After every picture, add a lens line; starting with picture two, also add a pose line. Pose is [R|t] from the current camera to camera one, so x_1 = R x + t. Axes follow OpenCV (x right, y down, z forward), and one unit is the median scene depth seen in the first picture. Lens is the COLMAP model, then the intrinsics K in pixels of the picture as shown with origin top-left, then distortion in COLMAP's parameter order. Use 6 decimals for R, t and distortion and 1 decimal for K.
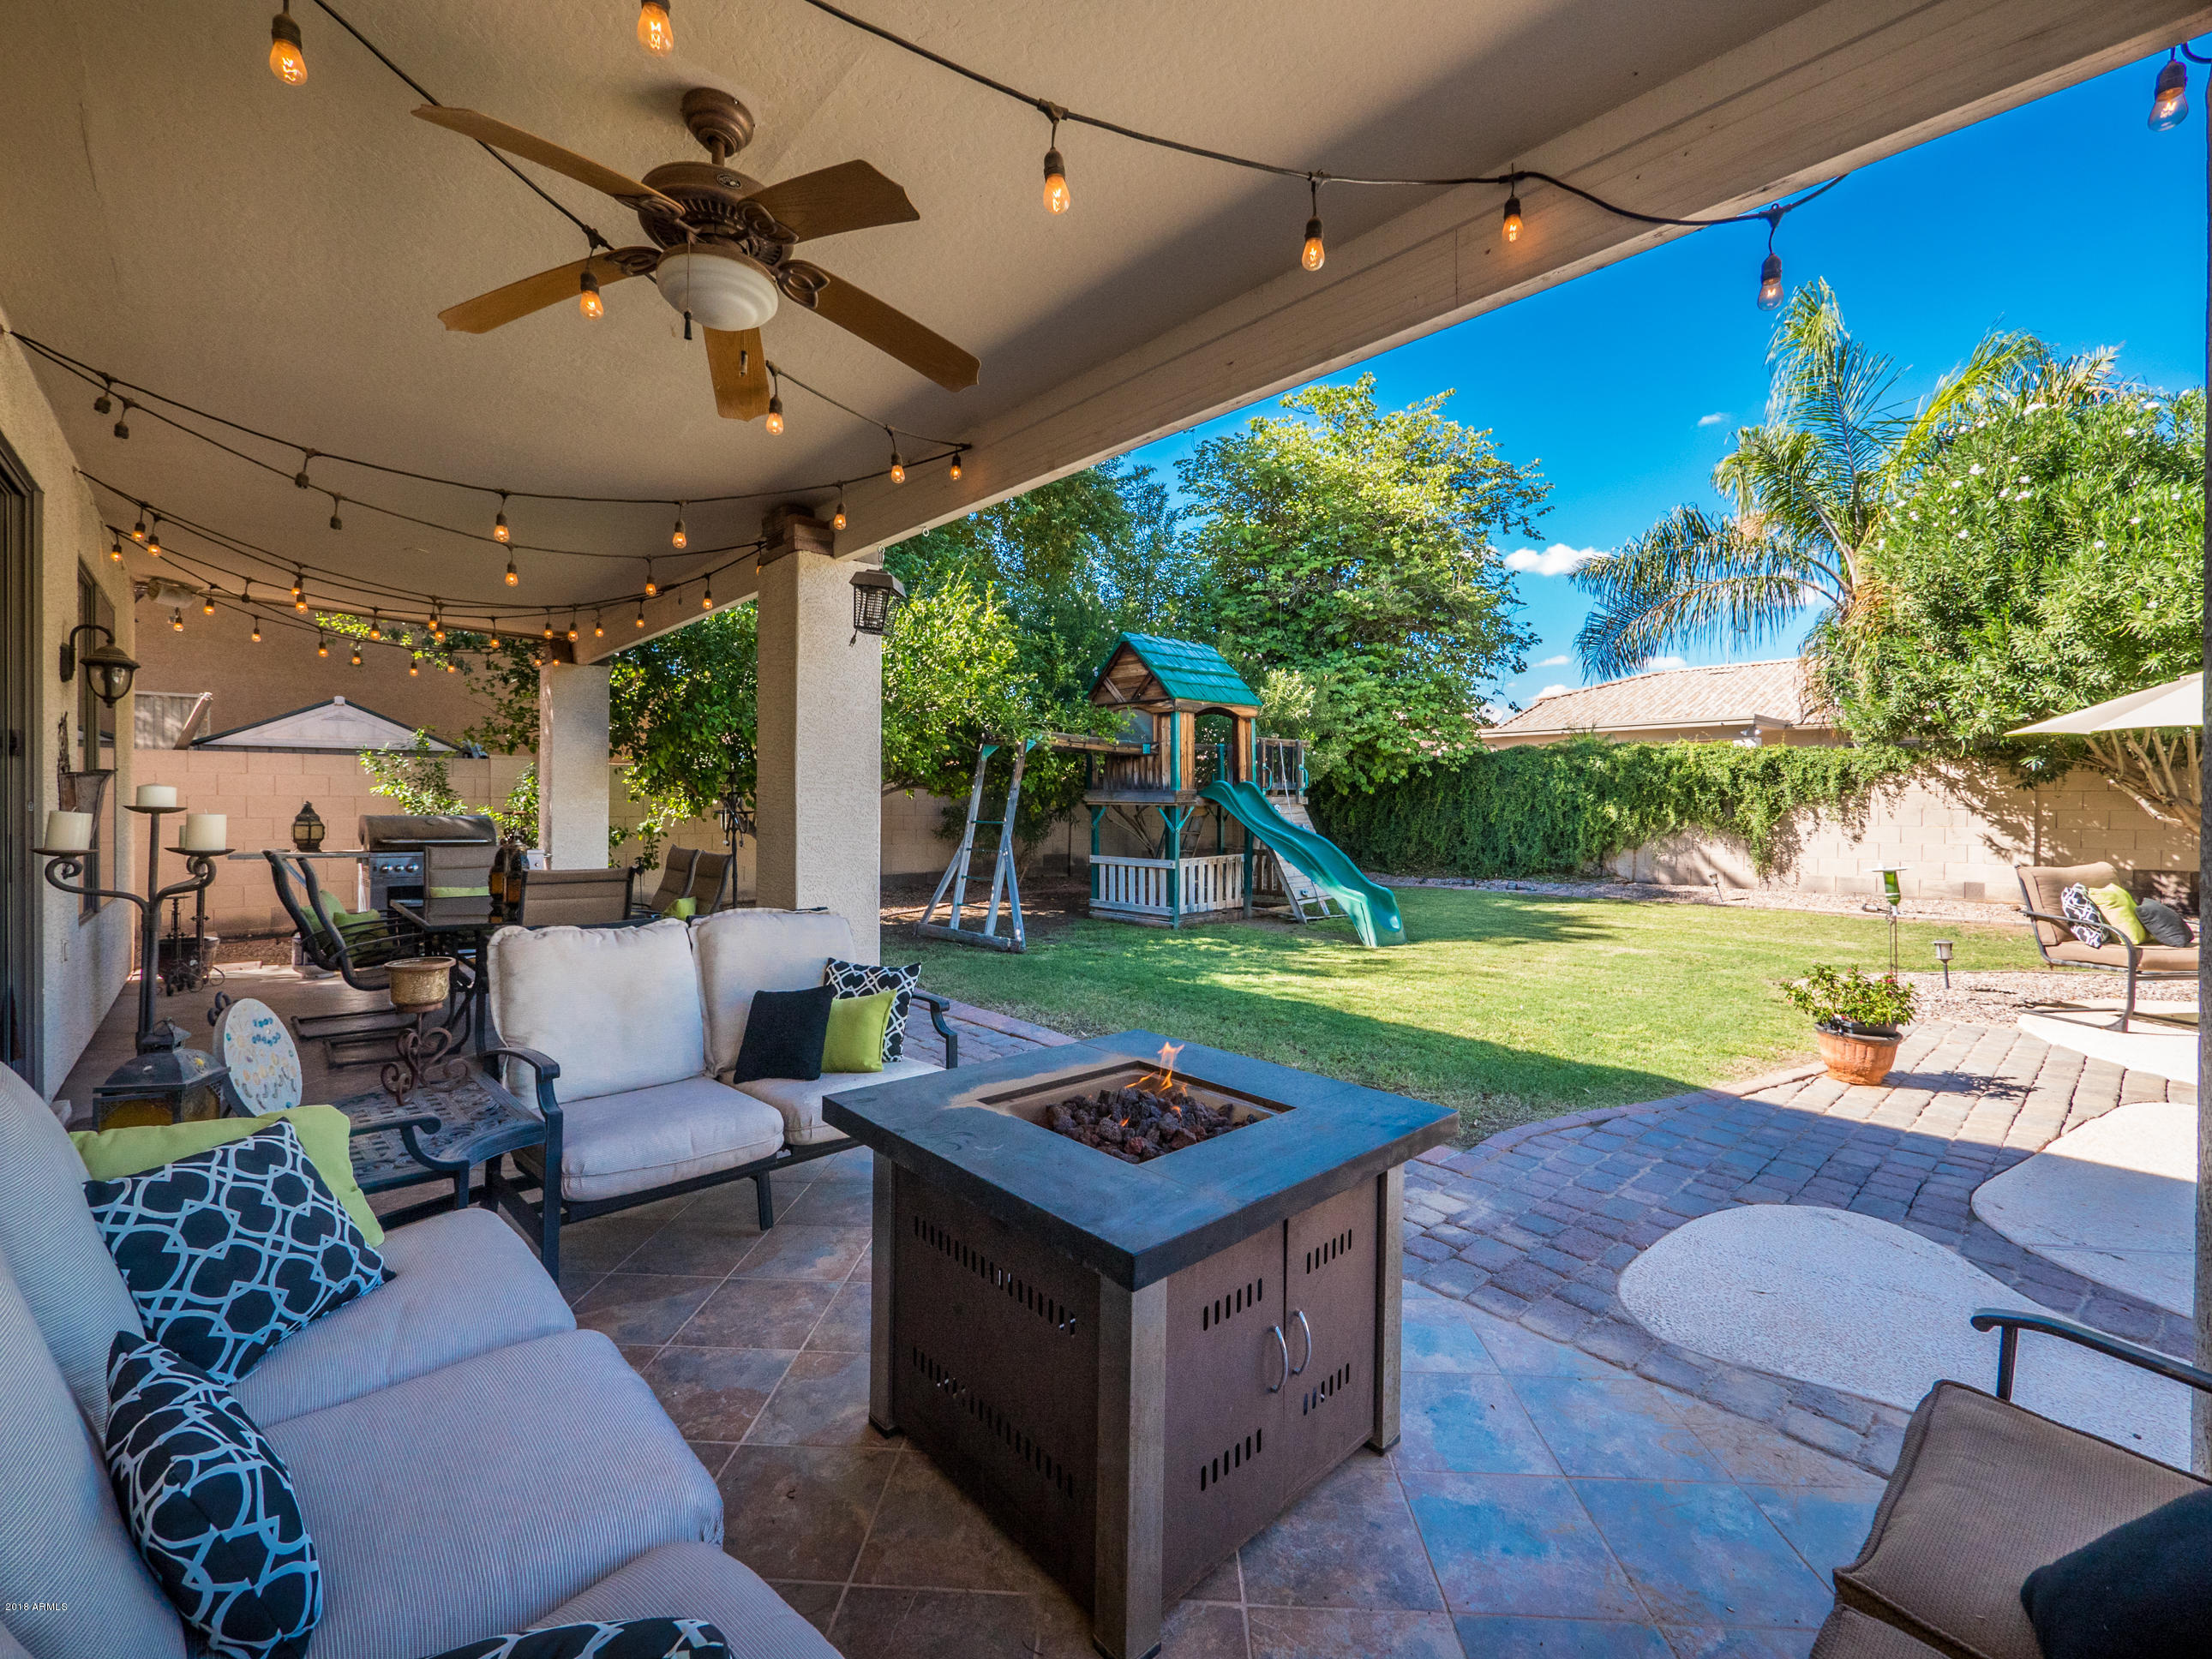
lens RADIAL K [[934.0, 0, 1108.5], [0, 934.0, 819.0], [0, 0, 1]] dist [-0.003243, 0.000886]
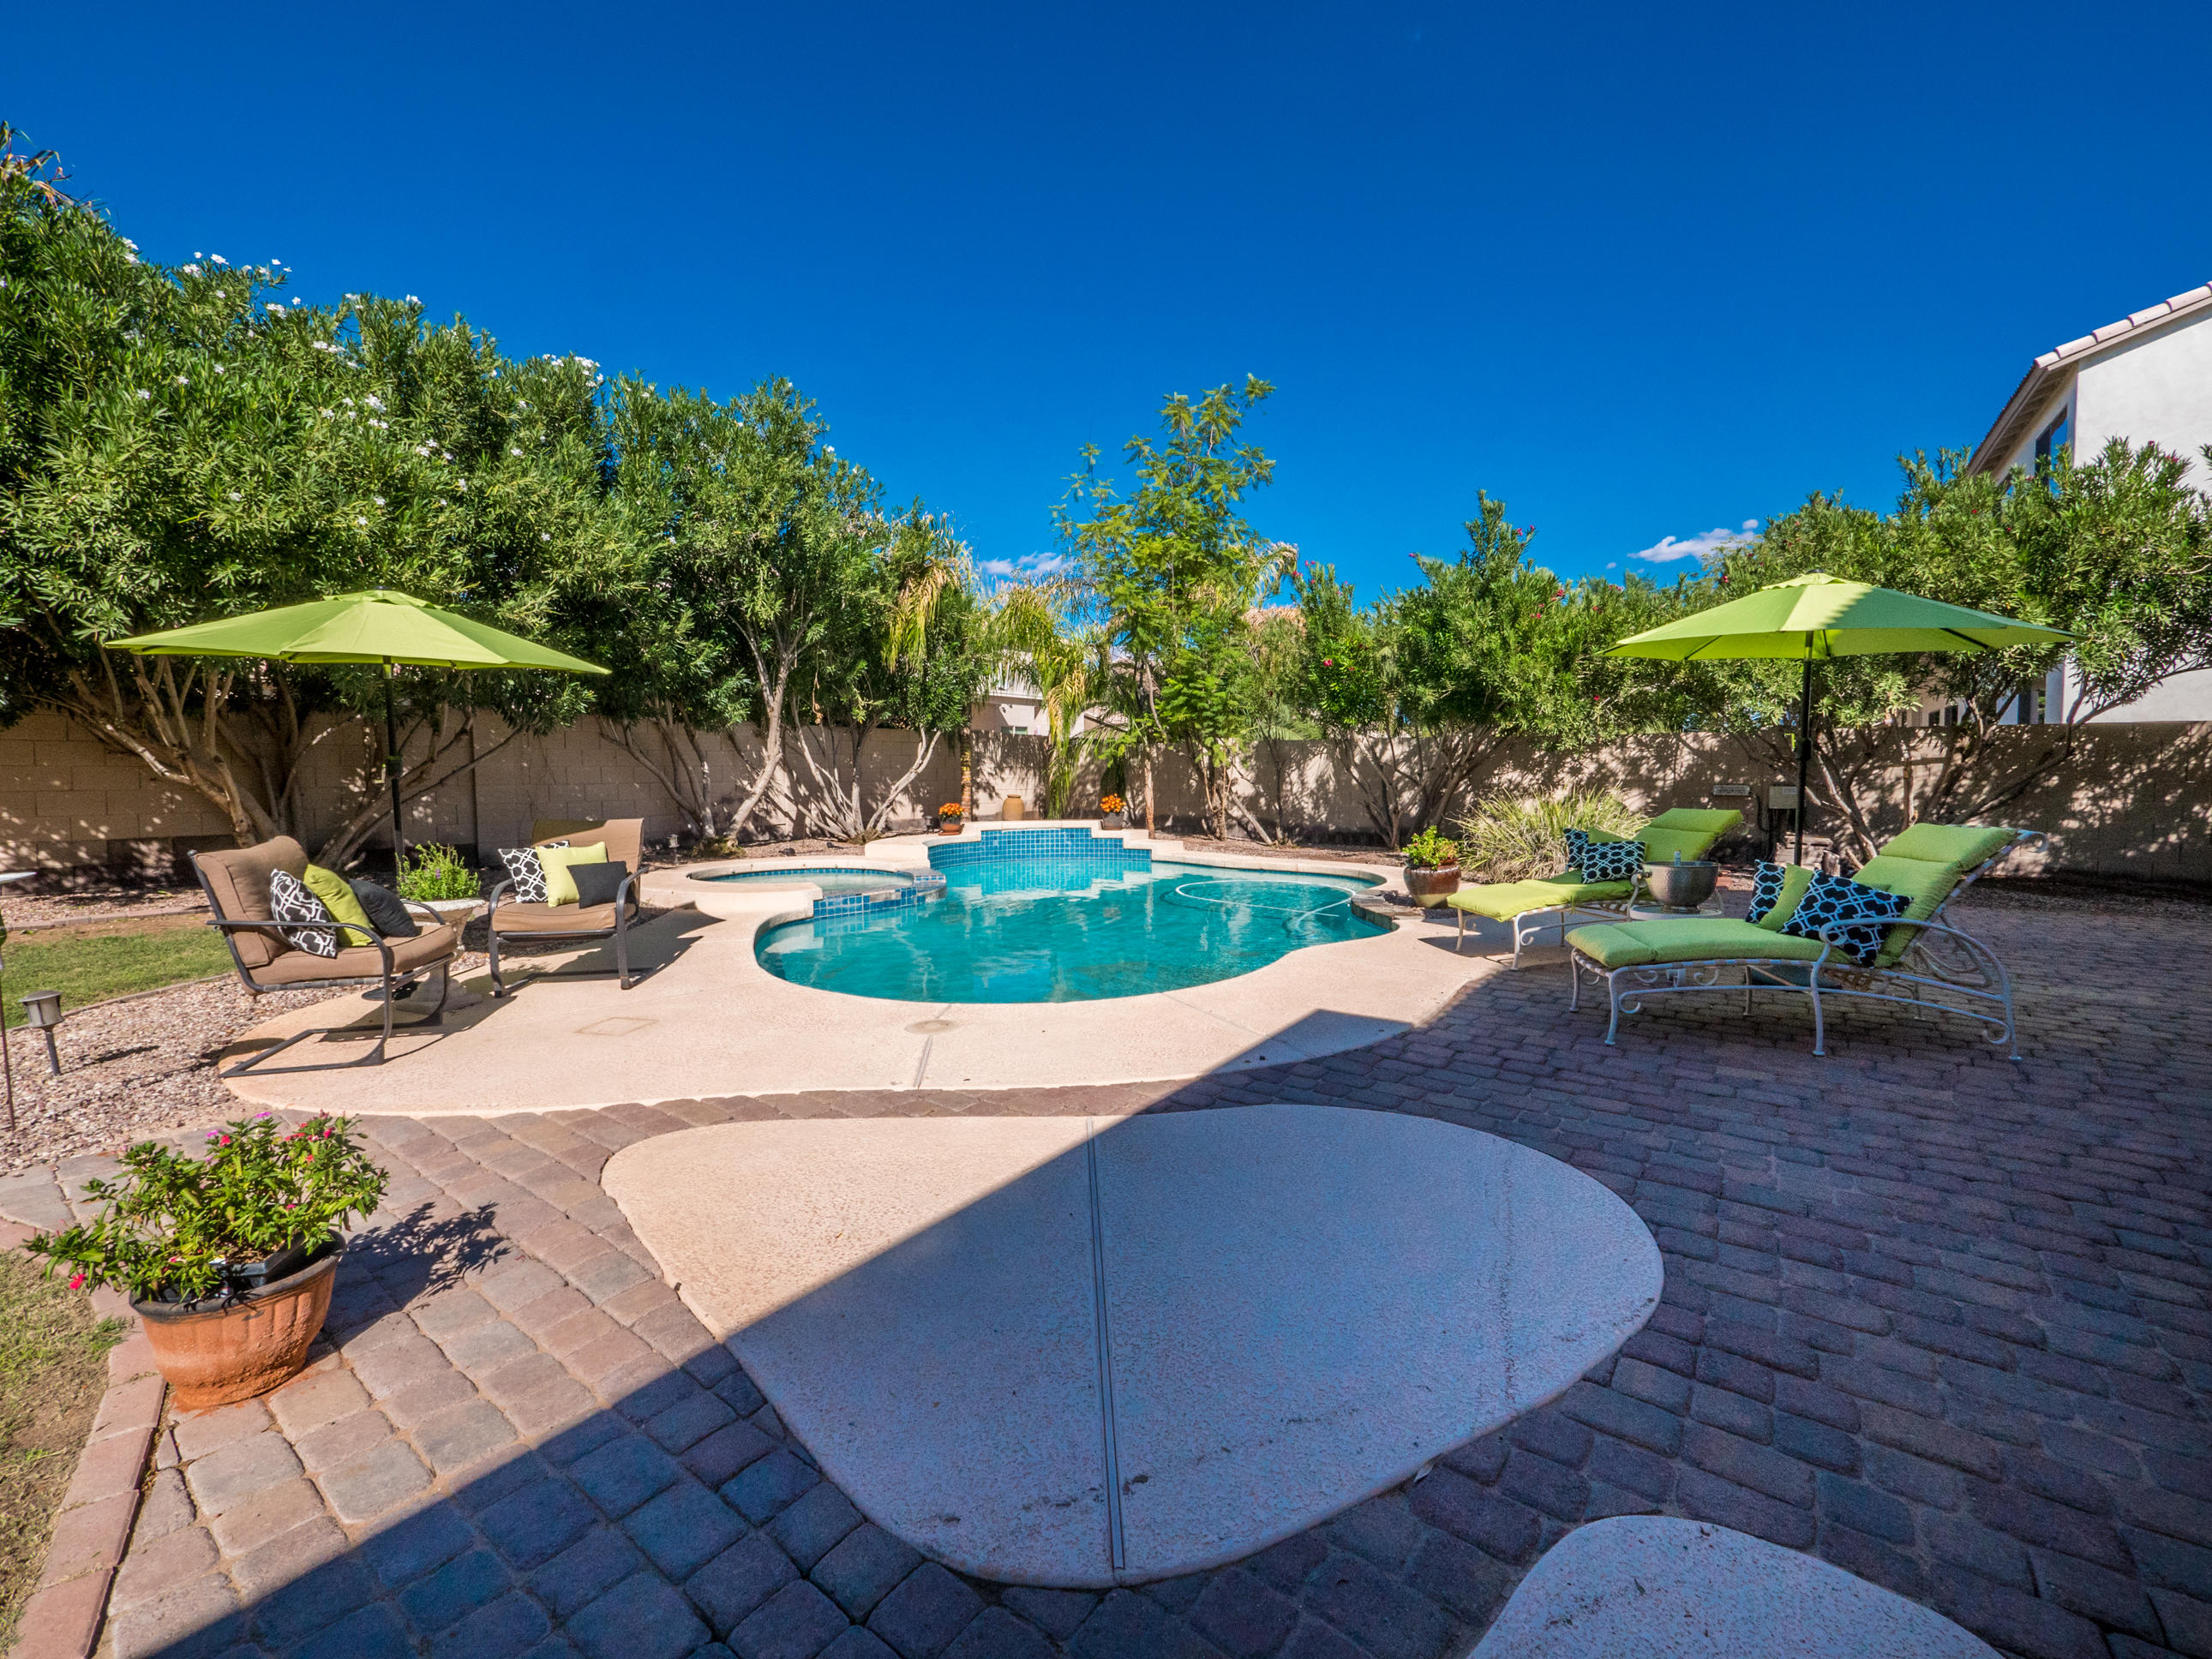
lens RADIAL K [[934.0, 0, 1108.5], [0, 934.0, 819.0], [0, 0, 1]] dist [-0.003243, 0.000886]
pose [[-0.202929, -0.058312, 0.977456, 0.120448], [0.014827, 0.997928, 0.062611, -0.001362], [-0.979081, 0.027199, -0.201643, 0.268660]]
